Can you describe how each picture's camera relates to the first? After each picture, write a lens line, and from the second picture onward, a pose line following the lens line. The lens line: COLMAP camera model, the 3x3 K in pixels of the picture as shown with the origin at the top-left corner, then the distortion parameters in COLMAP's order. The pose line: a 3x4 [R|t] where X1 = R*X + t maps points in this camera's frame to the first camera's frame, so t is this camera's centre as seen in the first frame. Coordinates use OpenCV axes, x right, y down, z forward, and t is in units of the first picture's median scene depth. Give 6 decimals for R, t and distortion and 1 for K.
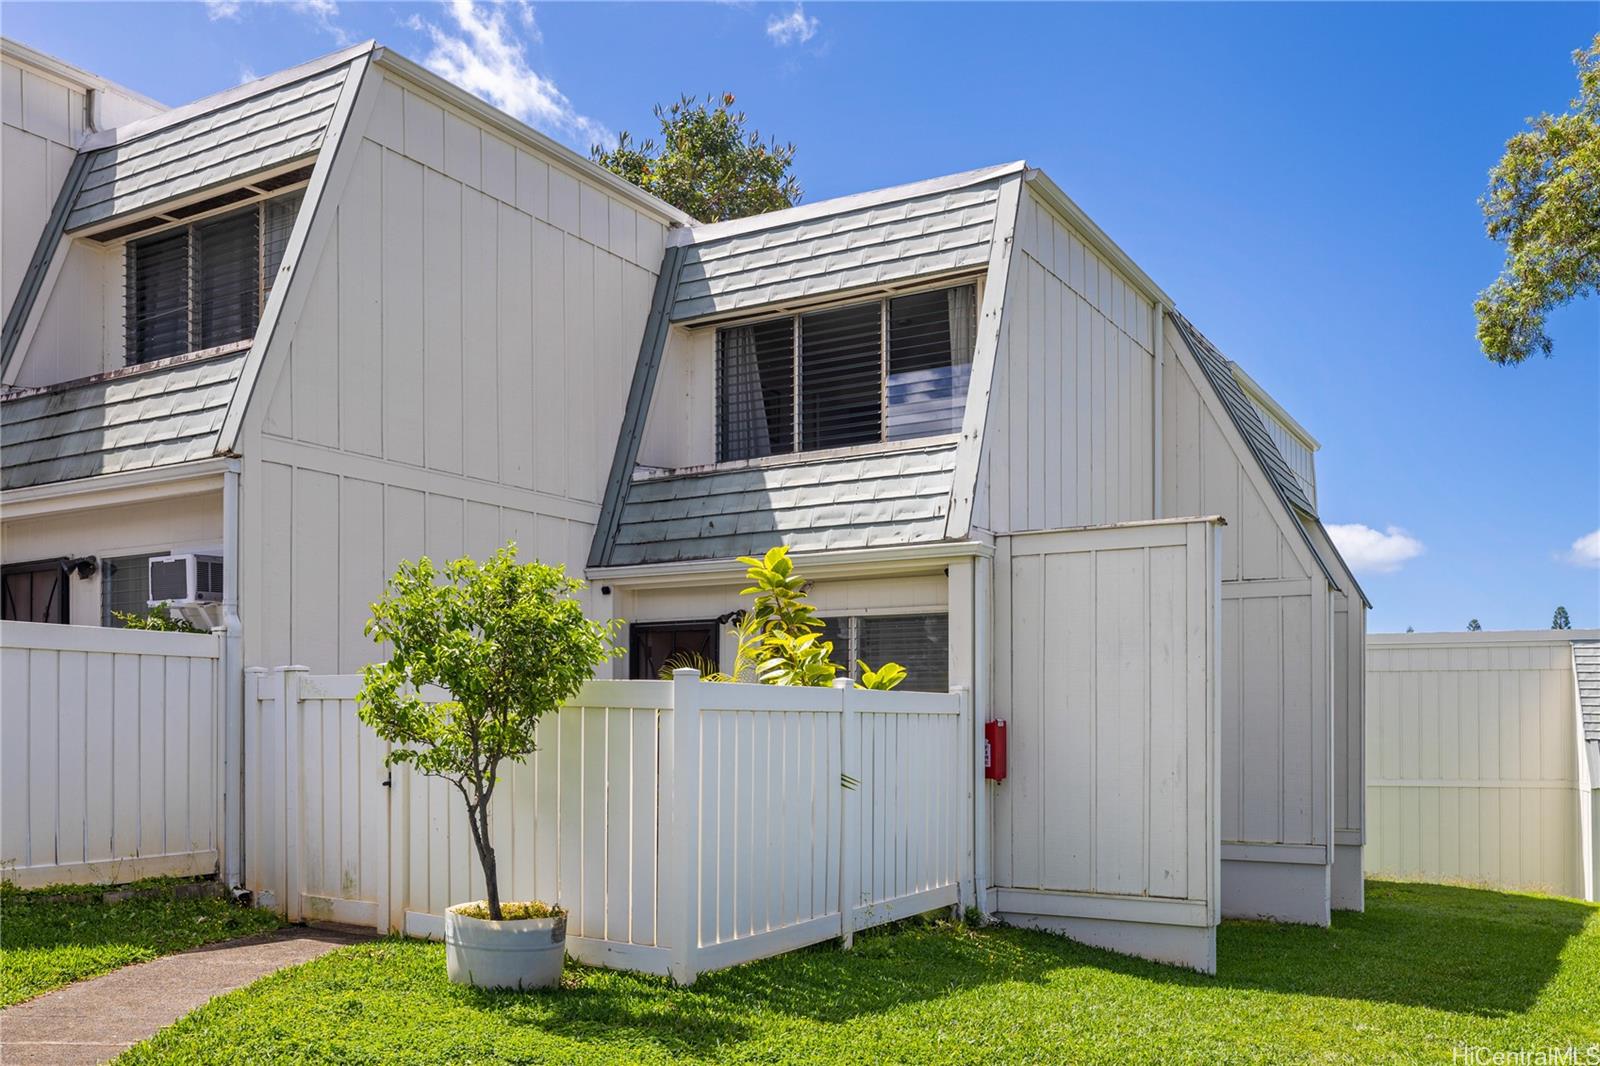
lens RADIAL K [[1301.7, 0, 800.0], [0, 1301.7, 533.0], [0, 0, 1]] dist [0.001518, 0.000350]
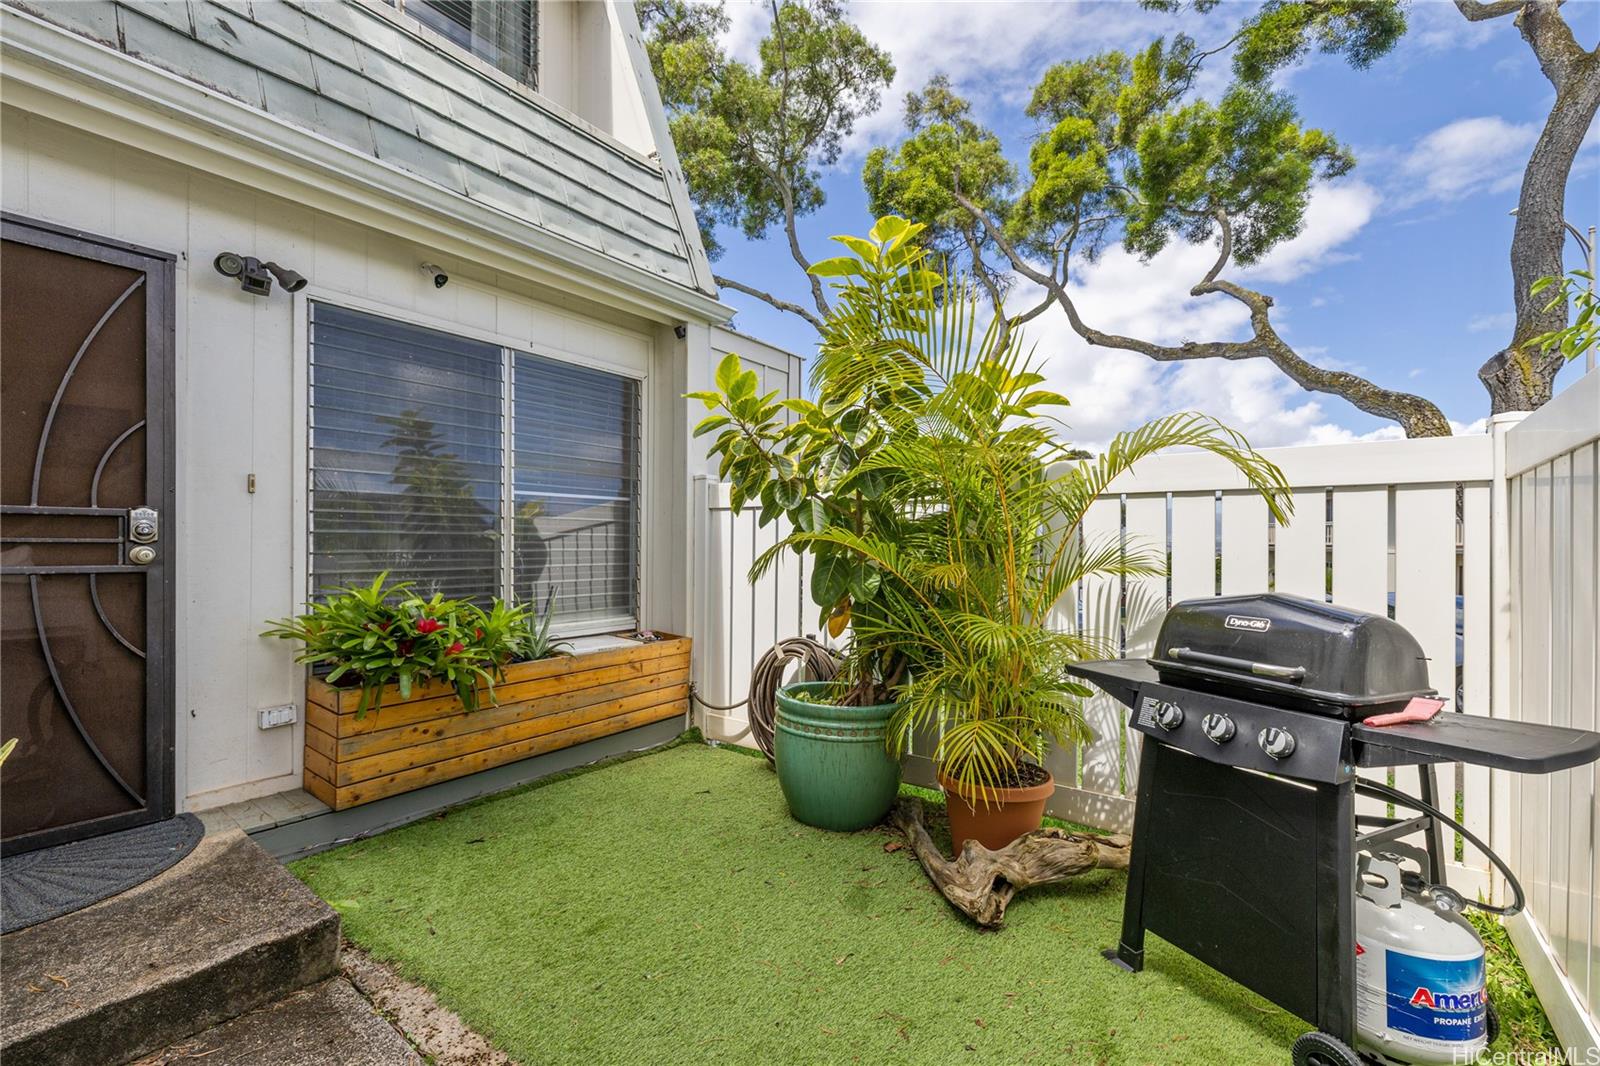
lens RADIAL K [[679.9, 0, 800.0], [0, 679.9, 533.0], [0, 0, 1]] dist [-0.000546, -0.000073]
pose [[0.082443, 0.004937, 0.996584, -0.283633], [-0.140659, 0.990035, 0.006731, 0.133311], [-0.986620, -0.140734, 0.082316, 0.822470]]
